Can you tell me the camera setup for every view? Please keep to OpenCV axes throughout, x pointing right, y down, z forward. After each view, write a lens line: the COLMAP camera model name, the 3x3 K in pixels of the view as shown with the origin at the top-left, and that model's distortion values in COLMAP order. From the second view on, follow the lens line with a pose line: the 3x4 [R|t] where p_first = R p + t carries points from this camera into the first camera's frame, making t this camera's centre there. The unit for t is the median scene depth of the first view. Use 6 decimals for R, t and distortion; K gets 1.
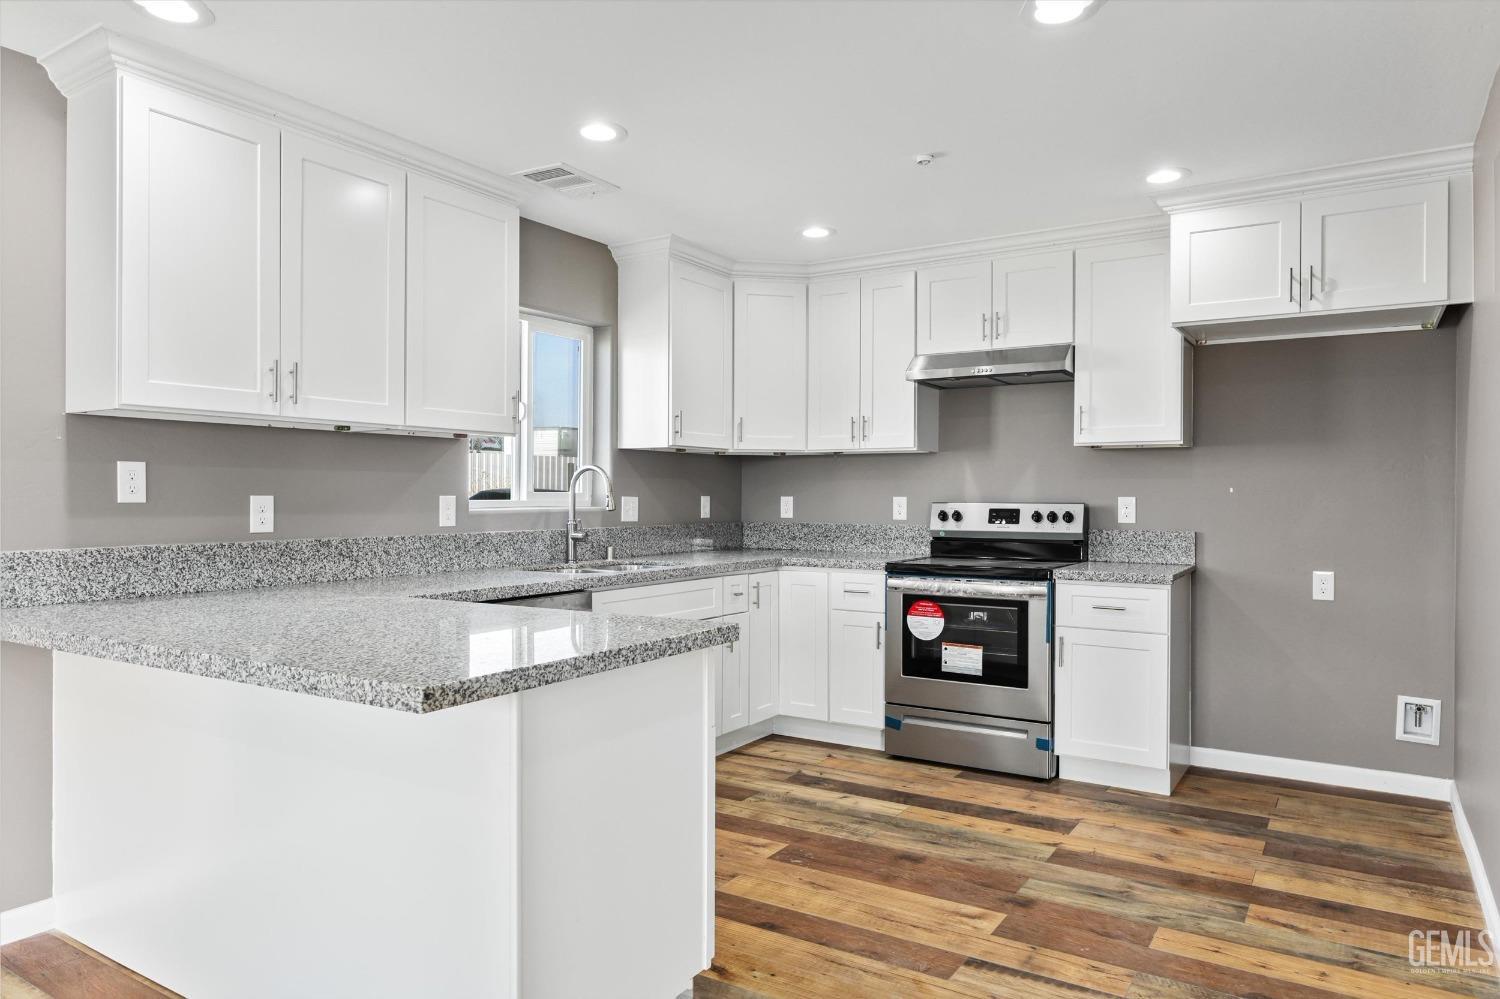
lens RADIAL K [[979.3, 0, 740.2], [0, 979.3, 500.1], [0, 0, 1]] dist [-0.008576, 0.002494]
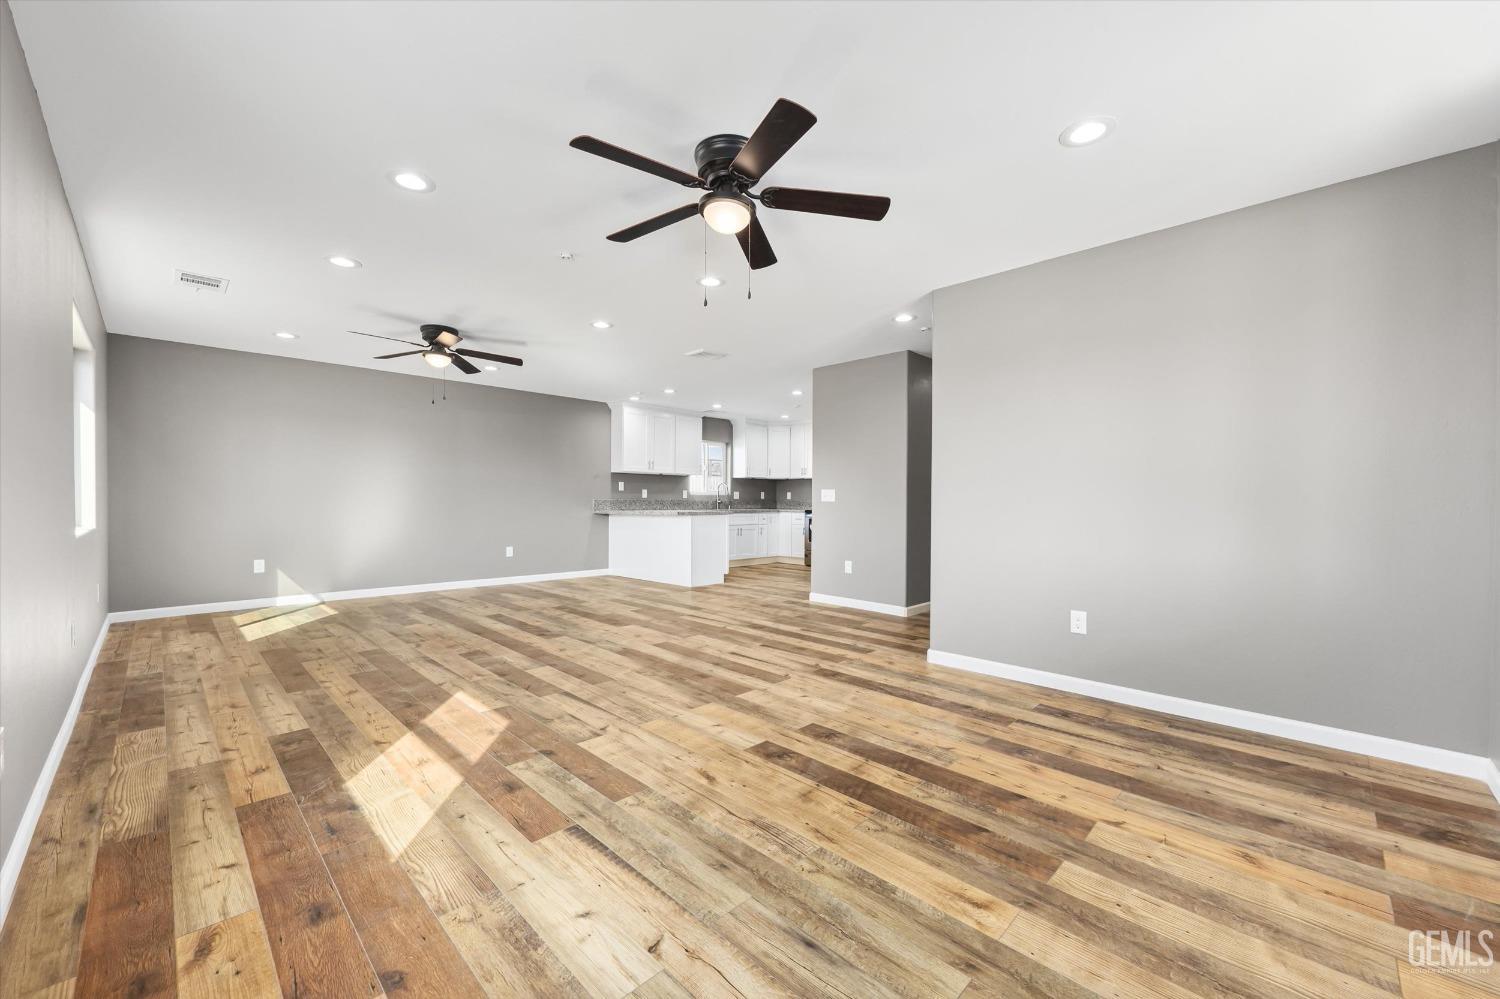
lens RADIAL K [[589.4, 0, 739.8], [0, 589.4, 507.9], [0, 0, 1]] dist [0.000594, -0.000183]
pose [[0.976346, 0.006648, -0.216112, 0.391864], [-0.005343, 0.999964, 0.006624, 0.044311], [0.216149, -0.005313, 0.976346, -1.161382]]
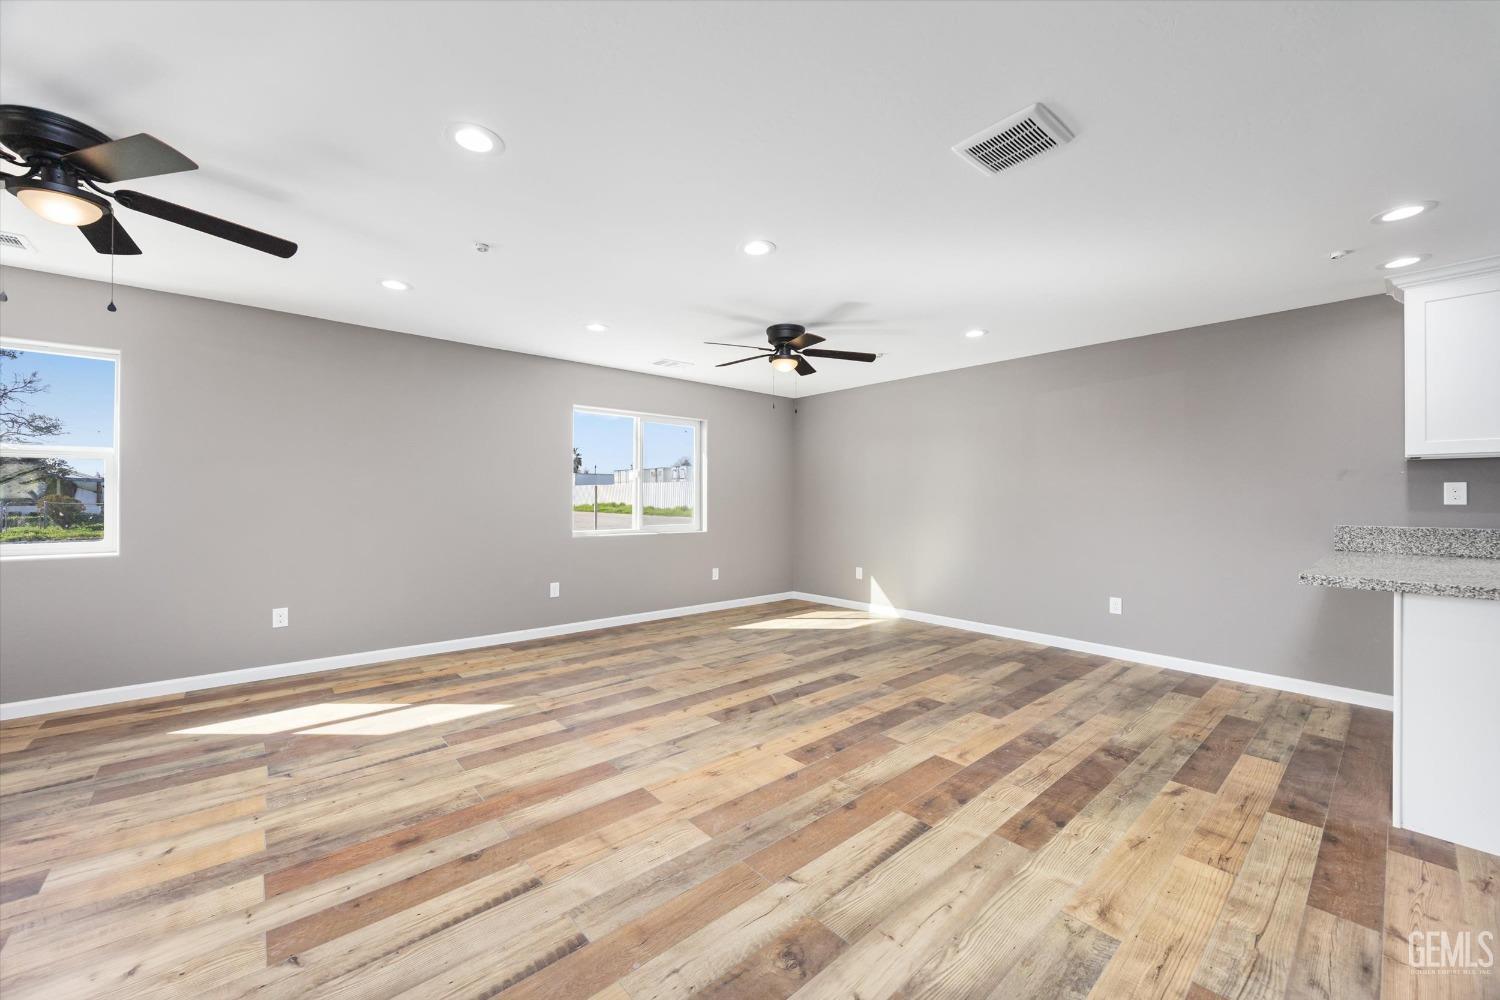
lens RADIAL K [[569.2, 0, 741.8], [0, 569.2, 496.3], [0, 0, 1]] dist [-0.000844, -0.000514]
pose [[-0.284170, -0.008033, -0.958740, 0.532338], [-0.012907, 0.999906, -0.004552, 0.002886], [0.958687, 0.011081, -0.284247, 0.002847]]
